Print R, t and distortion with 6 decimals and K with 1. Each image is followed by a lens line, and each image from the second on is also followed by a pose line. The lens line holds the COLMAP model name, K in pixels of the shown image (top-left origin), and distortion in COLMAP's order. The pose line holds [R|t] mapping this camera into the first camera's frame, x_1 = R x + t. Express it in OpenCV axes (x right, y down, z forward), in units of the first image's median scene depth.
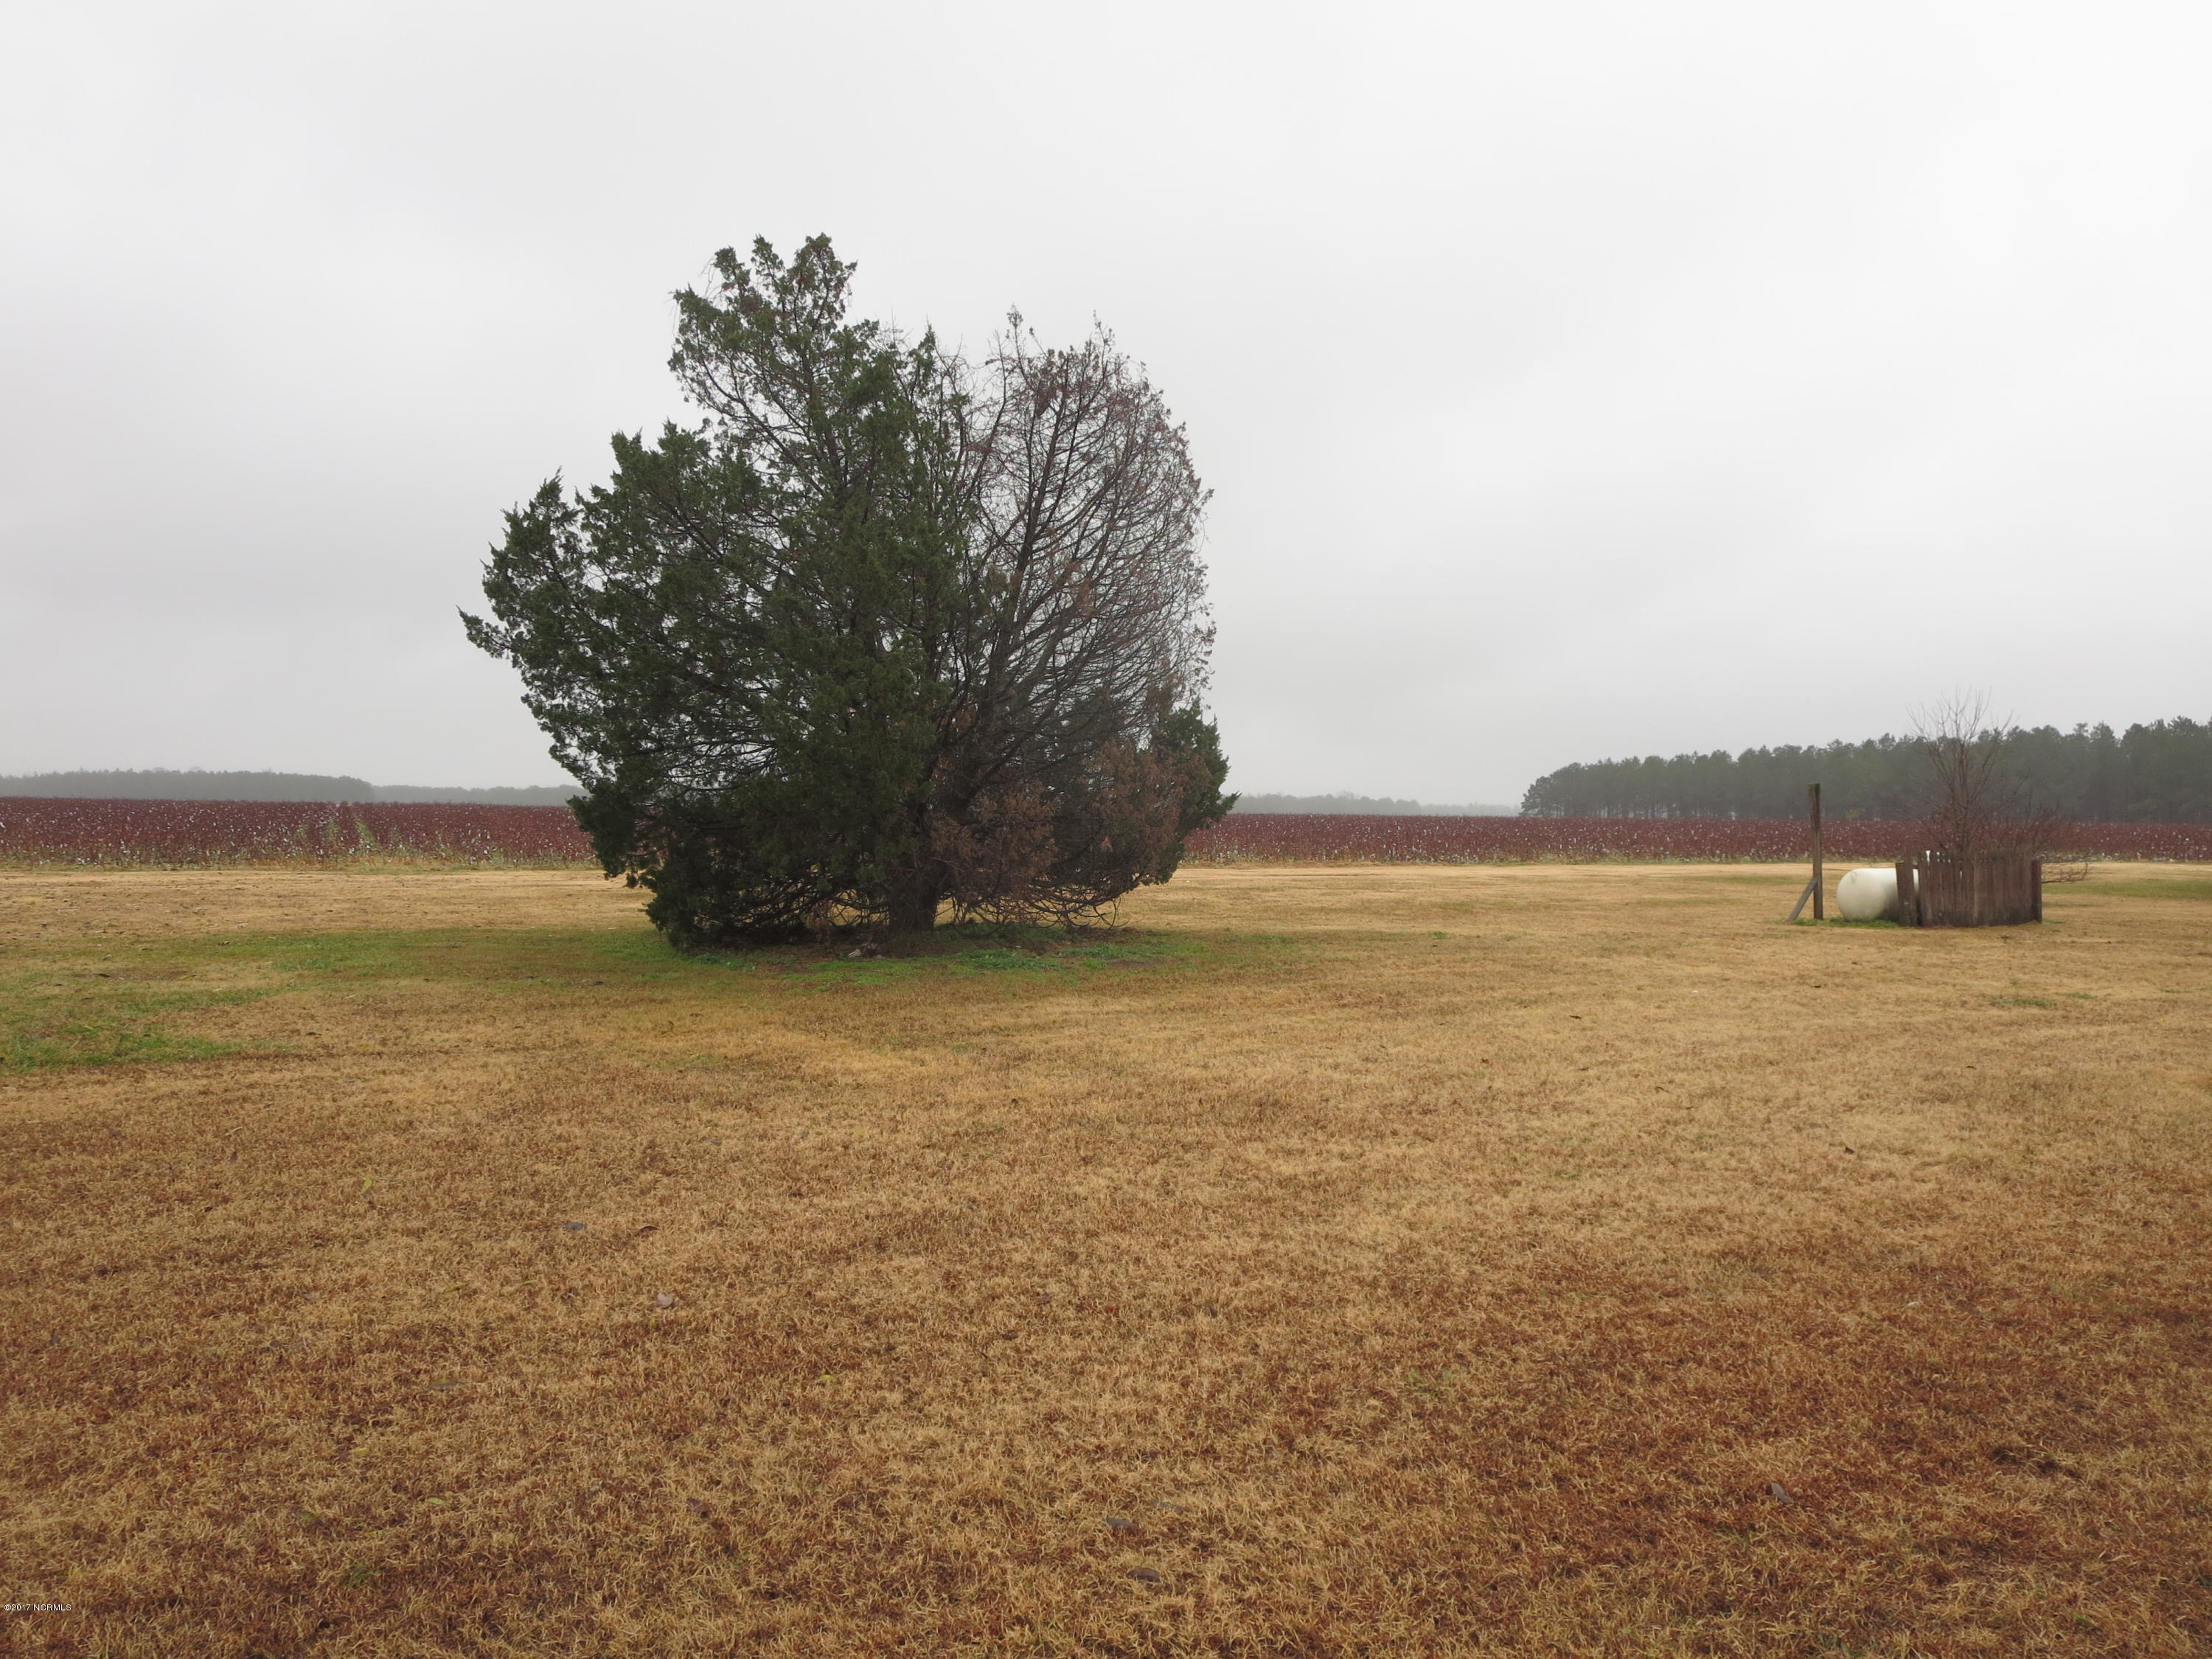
lens RADIAL K [[1557.6, 0, 1106.0], [0, 1557.6, 829.5], [0, 0, 1]] dist [-0.015488, 0.000624]
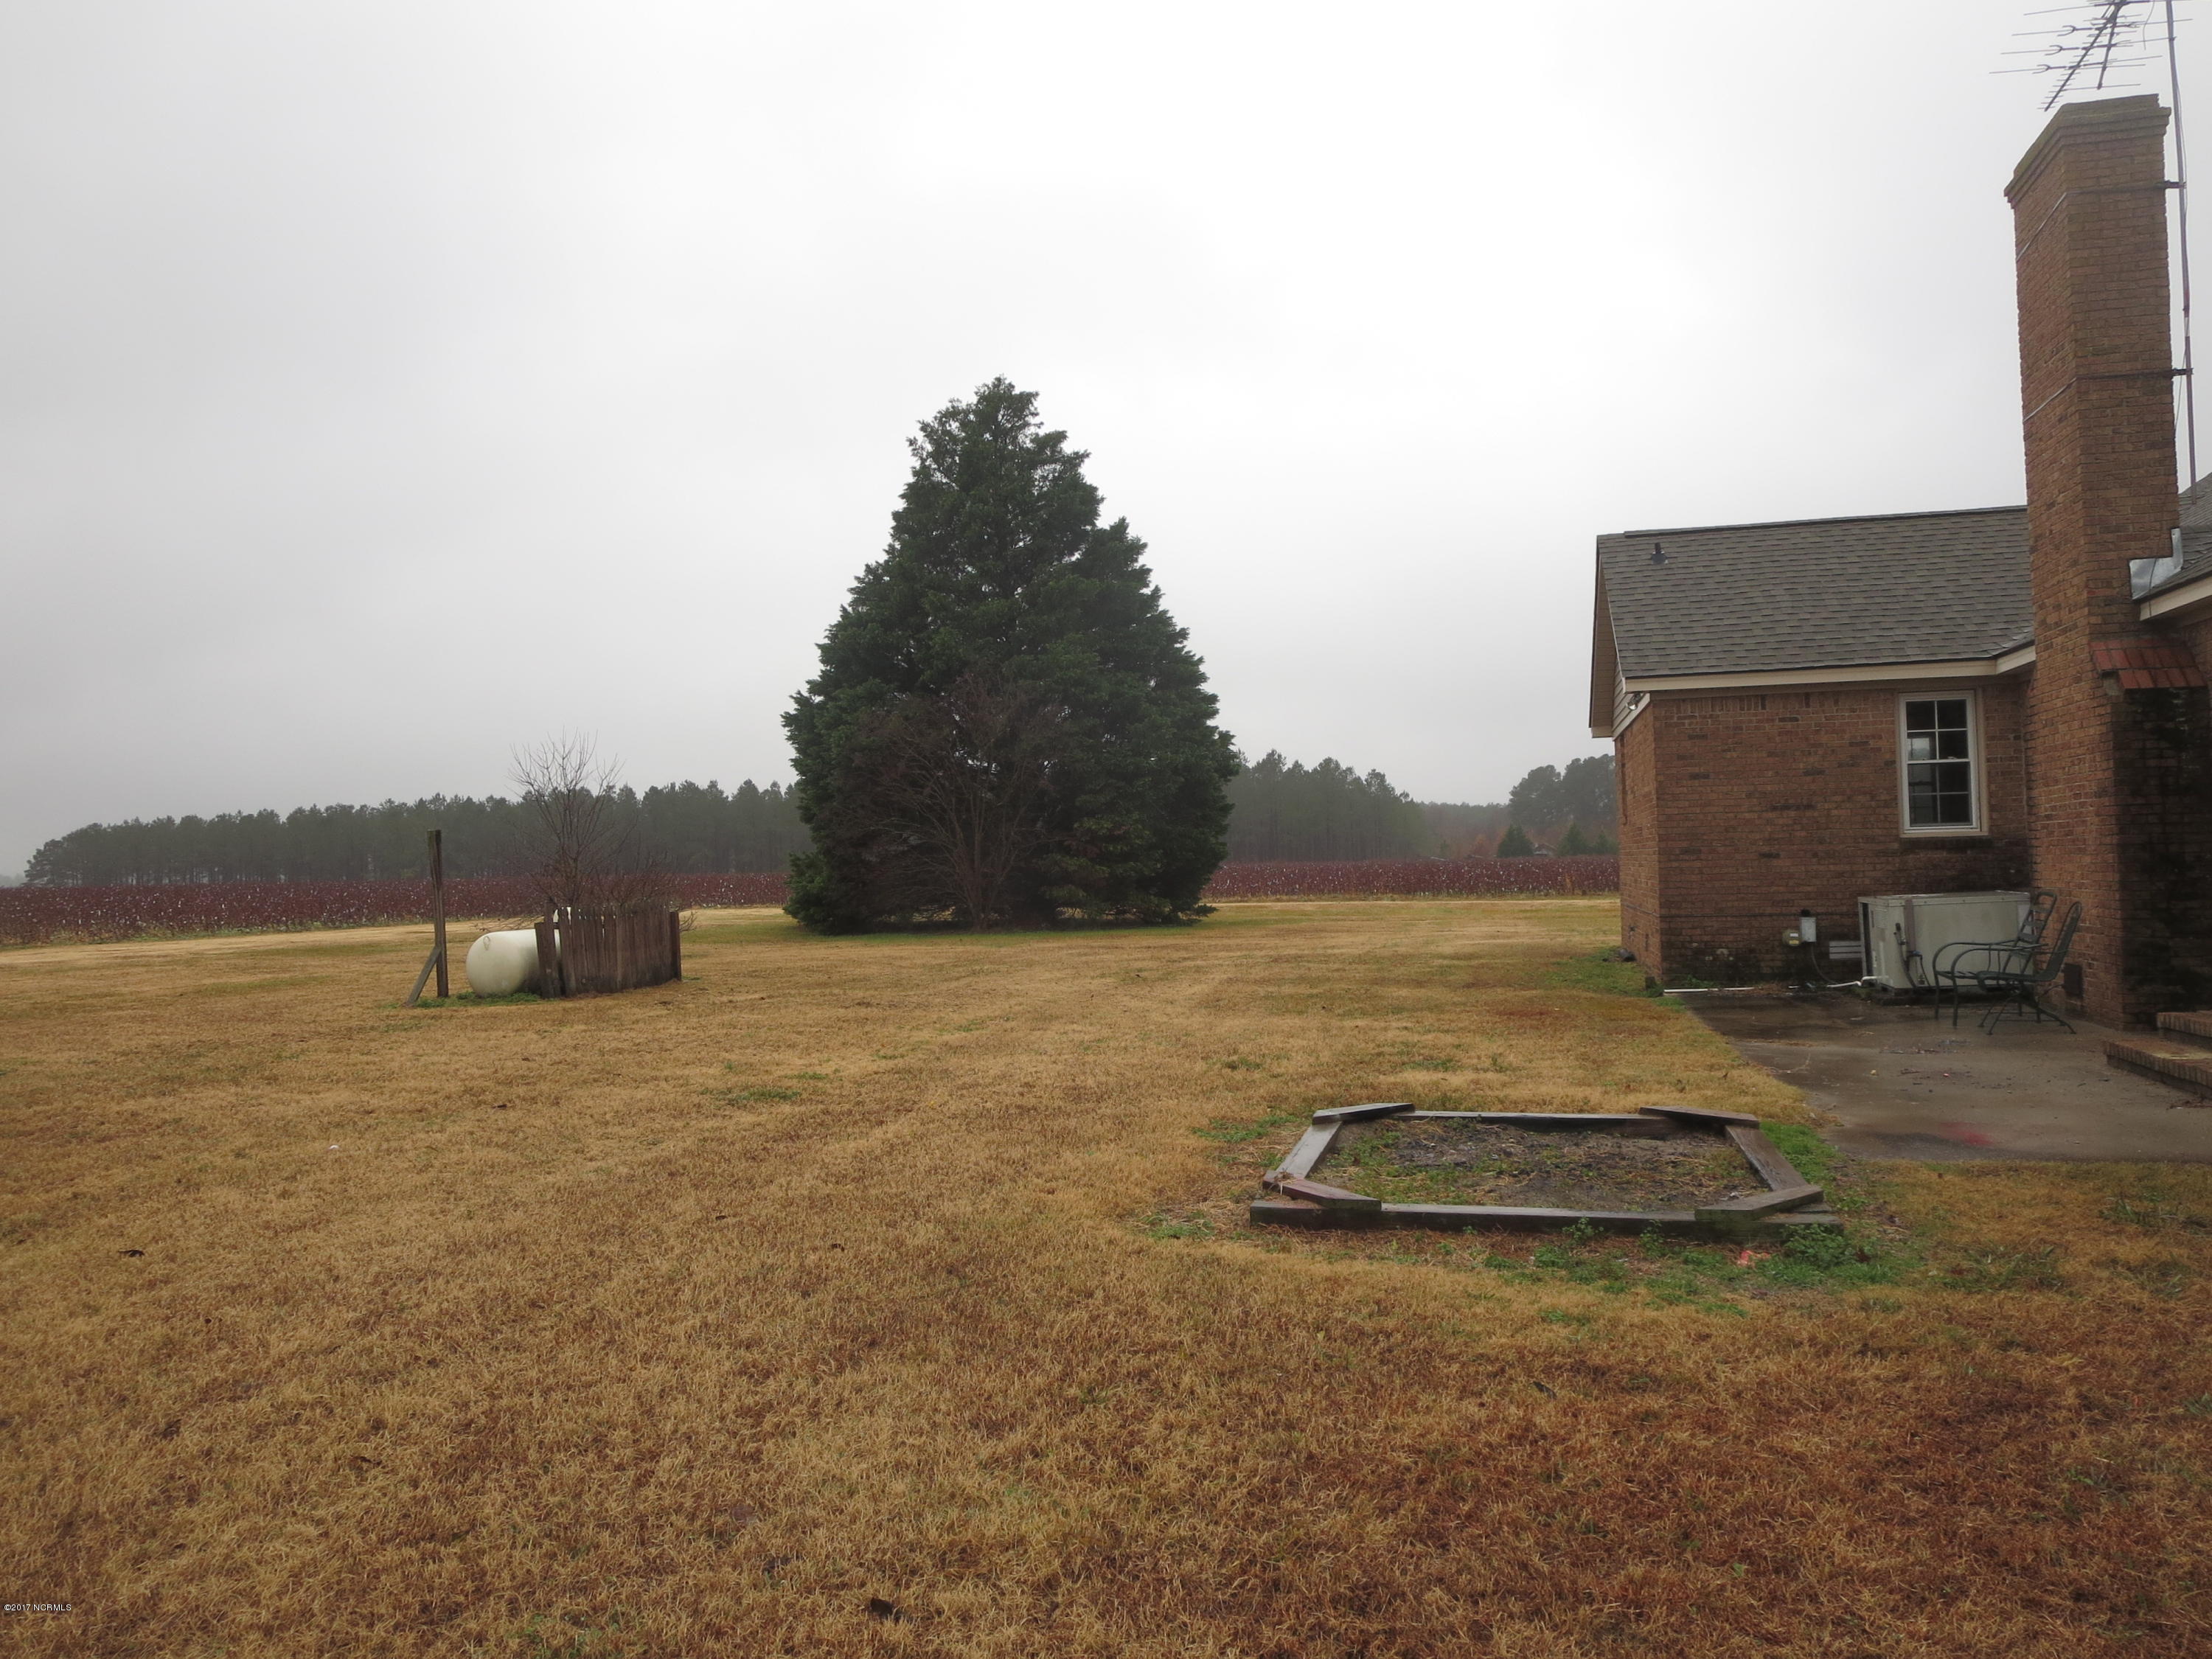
lens RADIAL K [[1550.9, 0, 1062.8], [0, 1550.9, 833.4], [0, 0, 1]] dist [-0.021532, -0.002943]
pose [[0.656007, -0.008145, 0.754711, 0.055088], [0.036239, 0.999128, -0.020717, 0.000751], [-0.753884, 0.040940, 0.655731, 0.194023]]
